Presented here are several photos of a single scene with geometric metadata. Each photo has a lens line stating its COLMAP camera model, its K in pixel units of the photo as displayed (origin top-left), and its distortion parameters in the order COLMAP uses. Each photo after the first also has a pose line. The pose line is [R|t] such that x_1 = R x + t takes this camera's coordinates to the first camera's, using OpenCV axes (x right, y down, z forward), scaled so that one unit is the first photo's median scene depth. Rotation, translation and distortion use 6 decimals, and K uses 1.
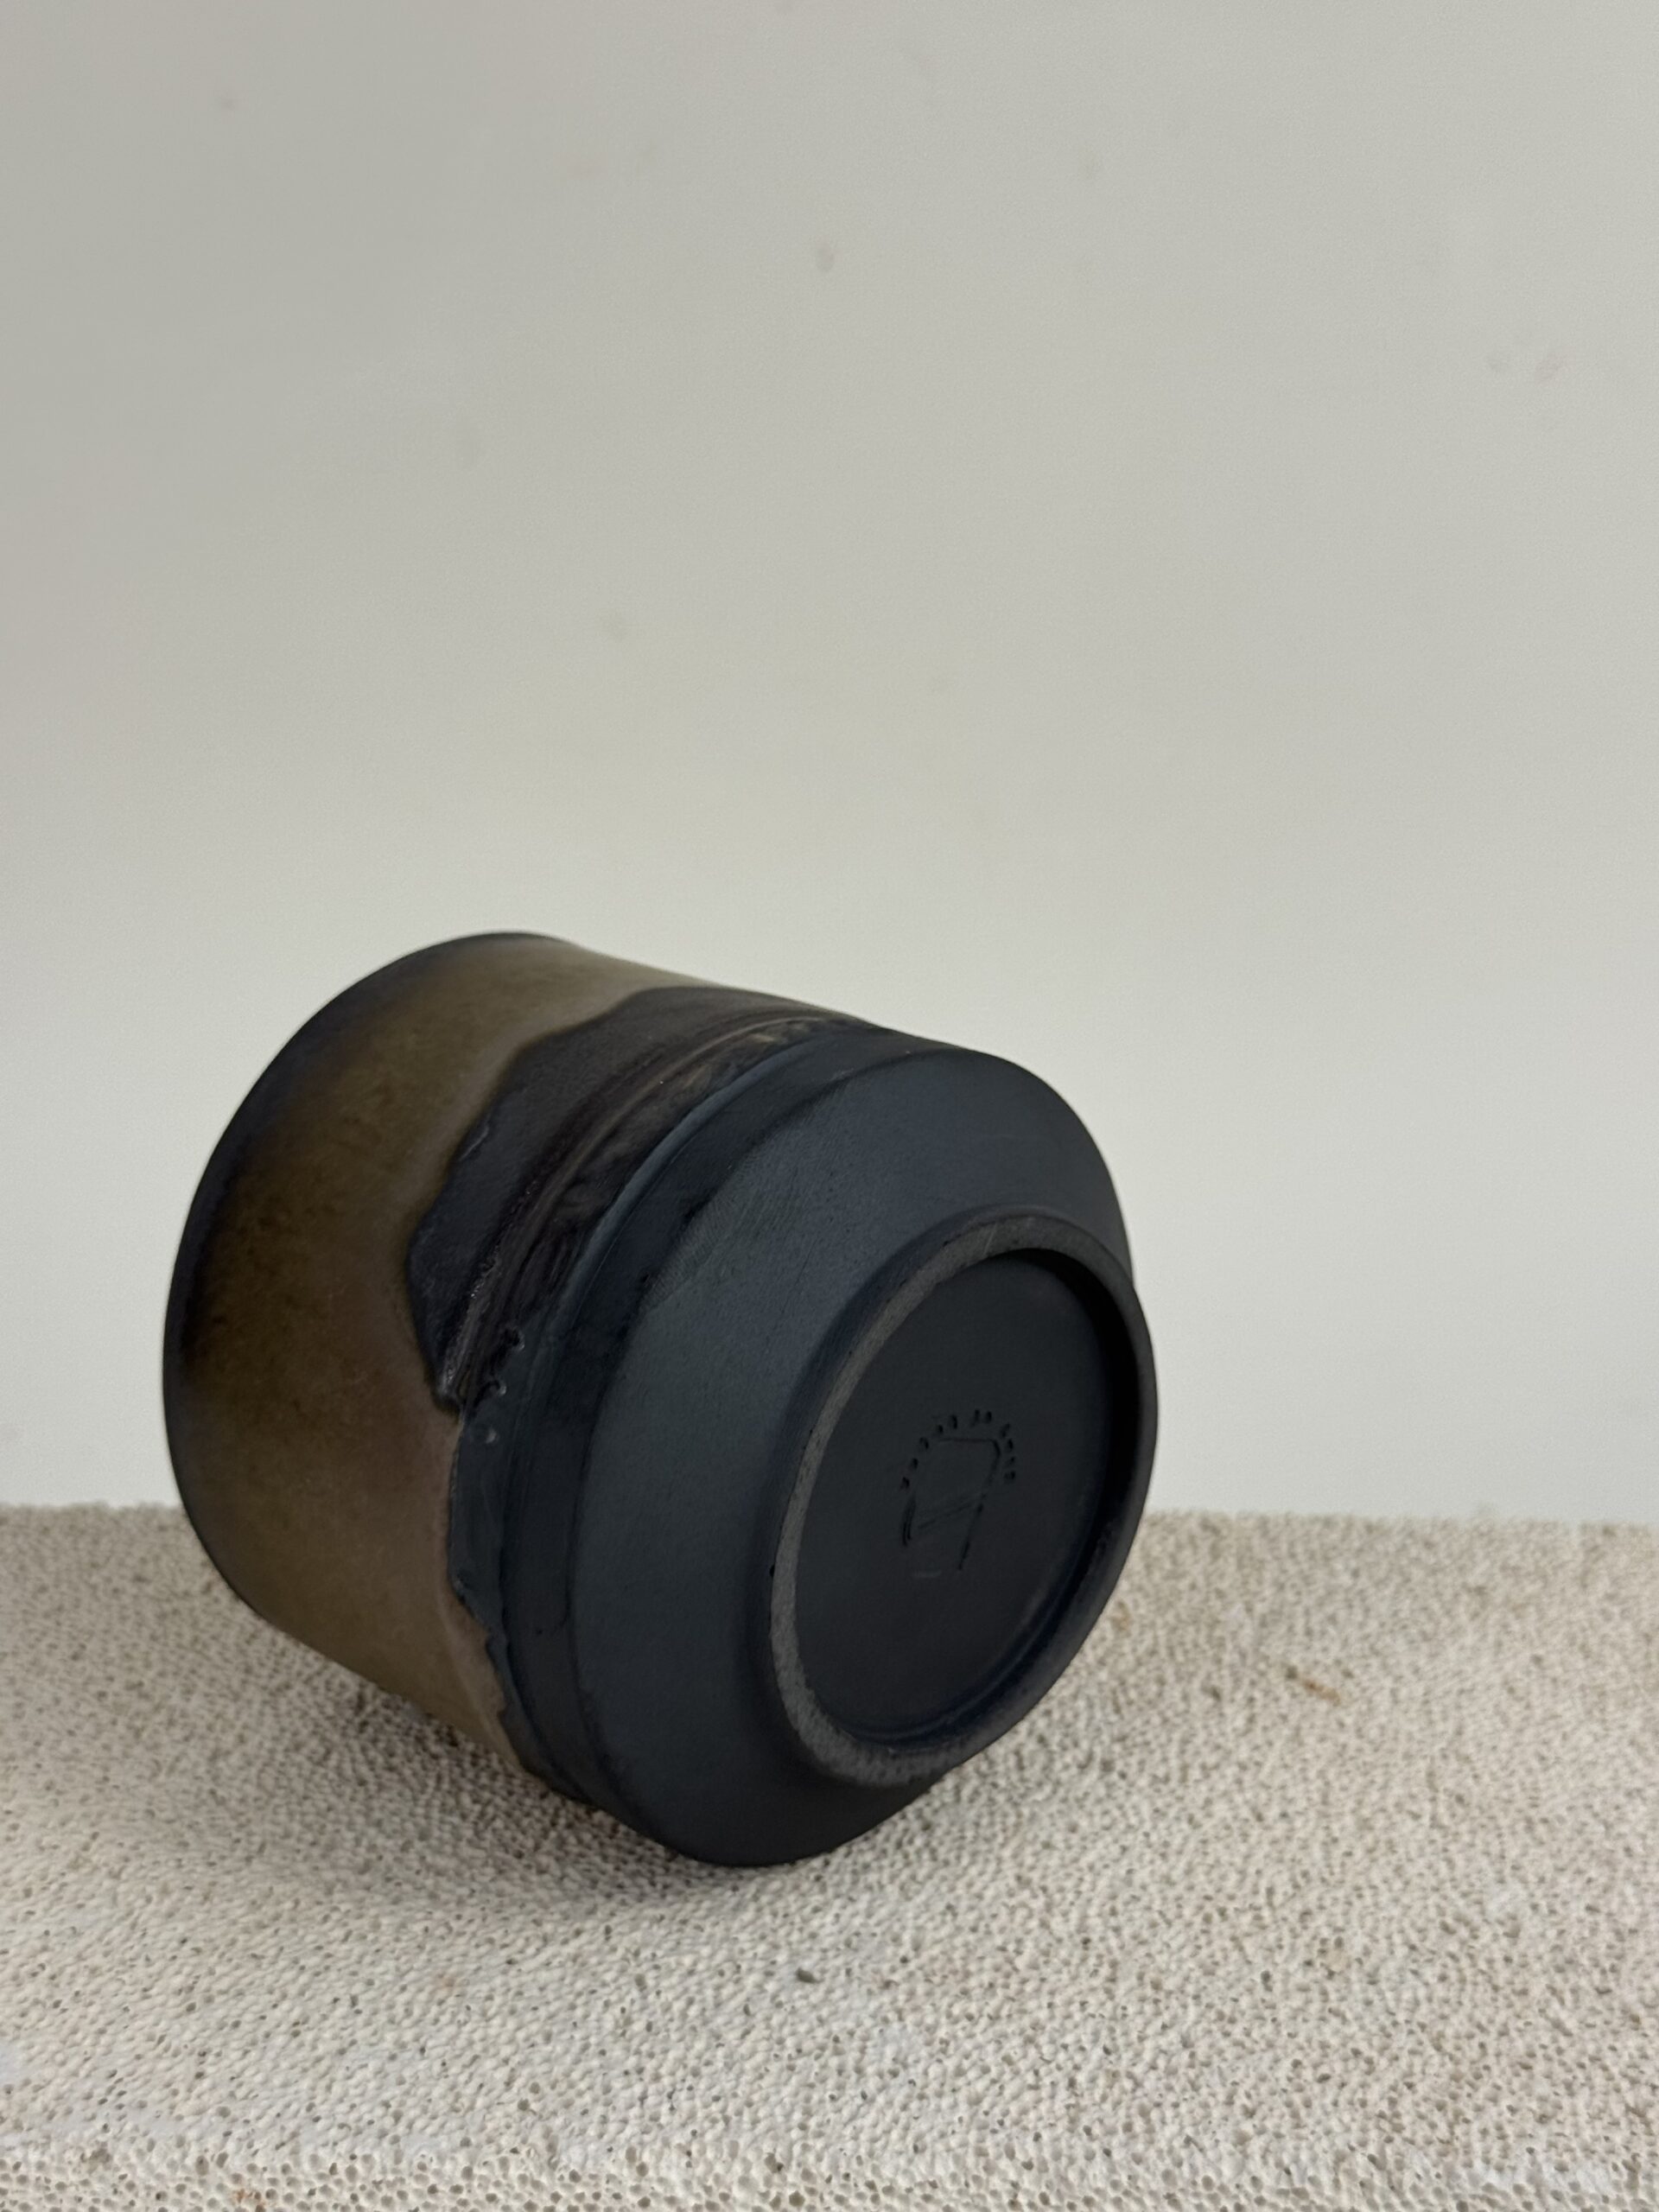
lens RADIAL K [[3258.8, 0, 860.0], [0, 3258.8, 1088.0], [0, 0, 1]] dist [0.041749, 0.000000]
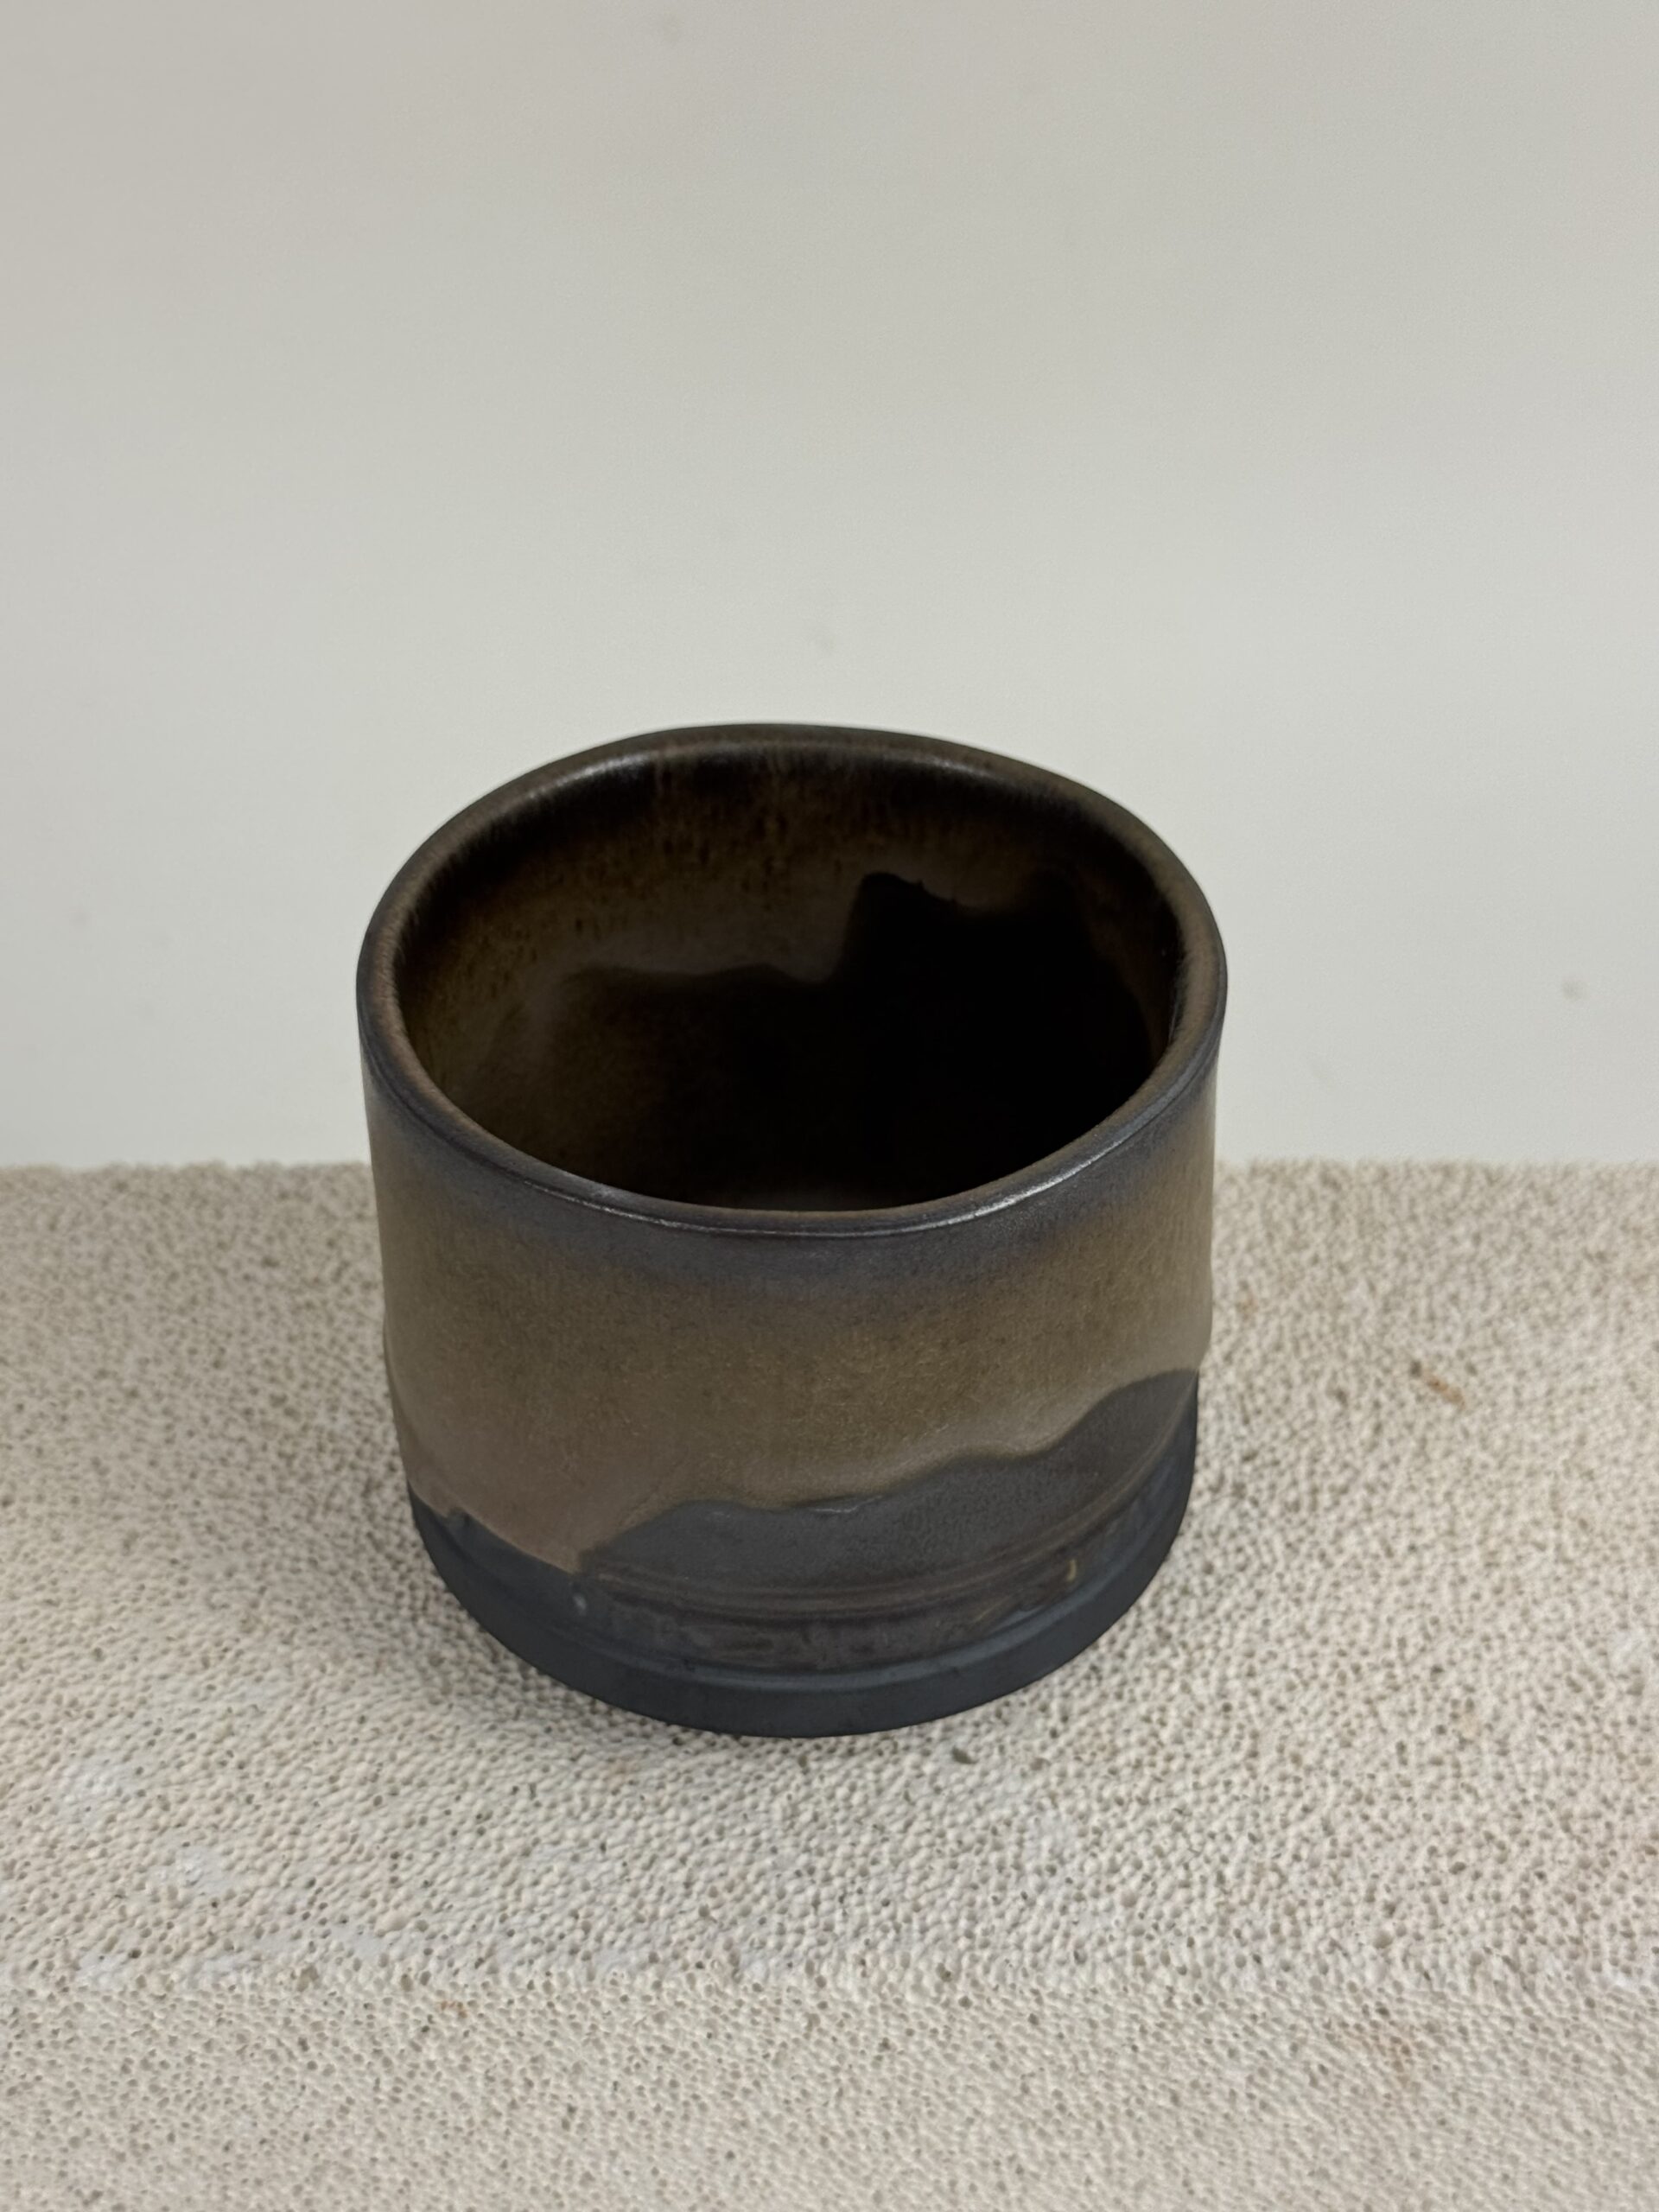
lens RADIAL K [[3258.8, 0, 845.4], [0, 3258.8, 1062.1], [0, 0, 1]] dist [0.041749, 0.000000]
pose [[0.999936, -0.011322, 0.000284, -0.052849], [0.010698, 0.952497, 0.304360, -0.265131], [-0.003717, -0.304337, 0.952557, 0.075351]]
